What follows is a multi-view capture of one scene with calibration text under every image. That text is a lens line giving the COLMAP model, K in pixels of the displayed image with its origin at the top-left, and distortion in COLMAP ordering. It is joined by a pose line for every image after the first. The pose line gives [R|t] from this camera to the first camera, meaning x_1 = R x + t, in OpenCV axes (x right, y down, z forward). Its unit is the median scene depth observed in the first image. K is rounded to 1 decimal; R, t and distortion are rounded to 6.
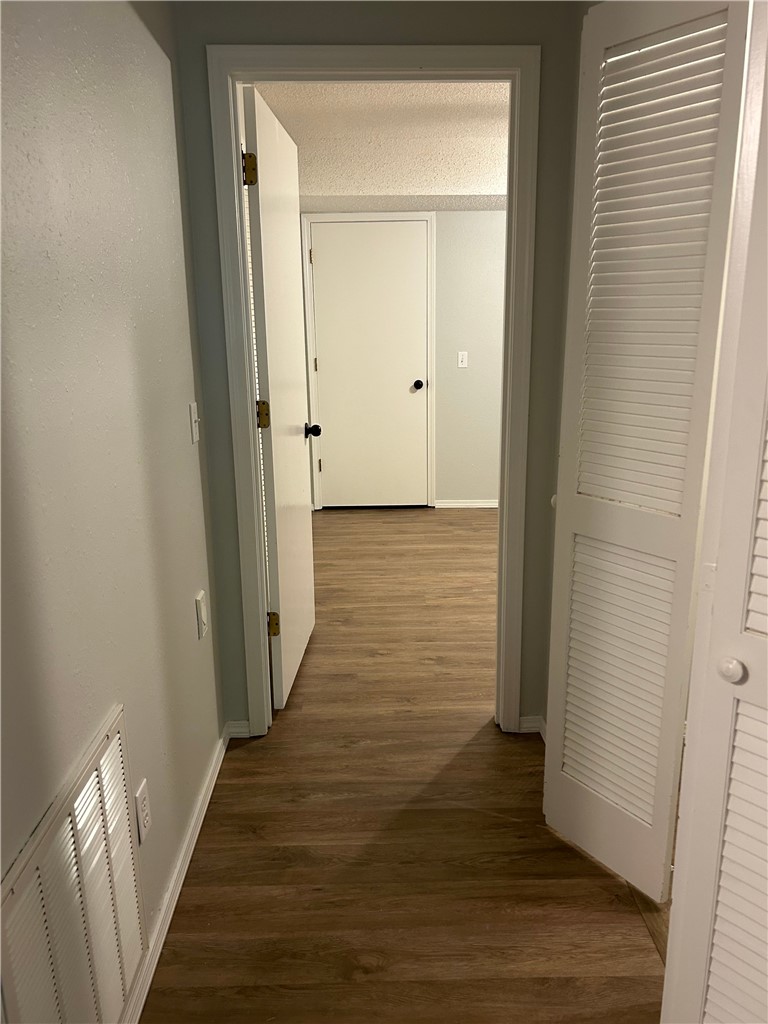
lens RADIAL K [[781.8, 0, 384.0], [0, 781.8, 512.0], [0, 0, 1]] dist [0.108305, -0.159631]
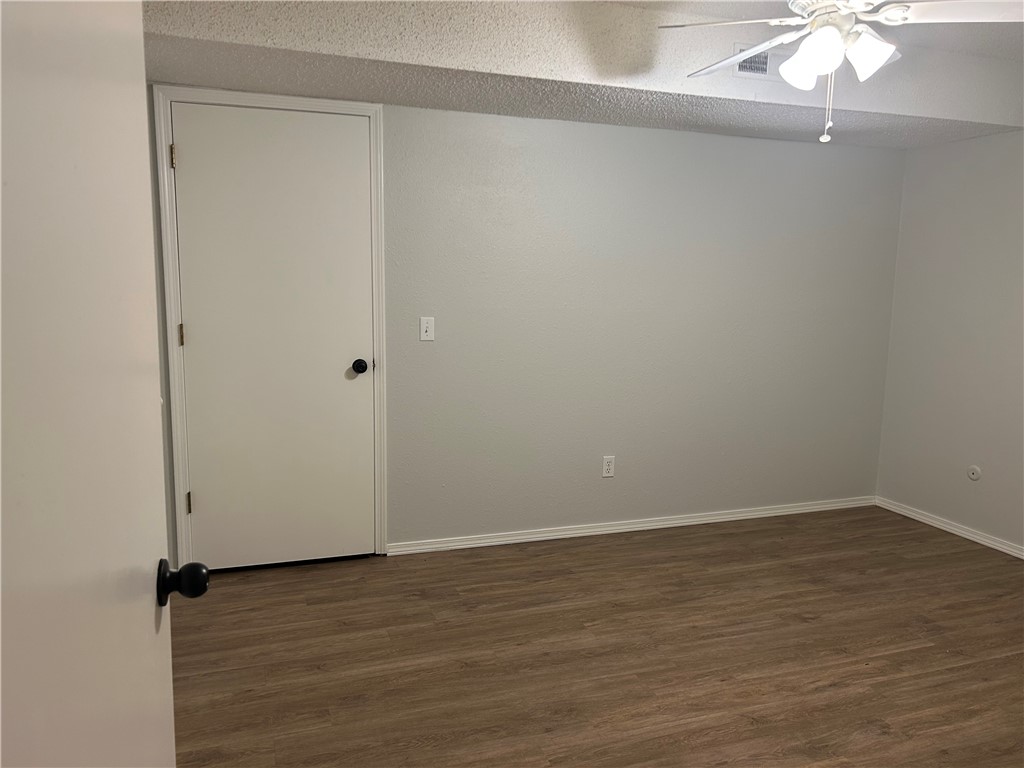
lens RADIAL K [[781.8, 0, 517.8], [0, 781.8, 382.5], [0, 0, 1]] dist [0.108305, -0.159631]
pose [[0.948791, -0.010917, 0.315716, -0.038719], [0.041667, 0.994996, -0.090810, -0.094203], [-0.313145, 0.099315, 0.944498, 0.393812]]
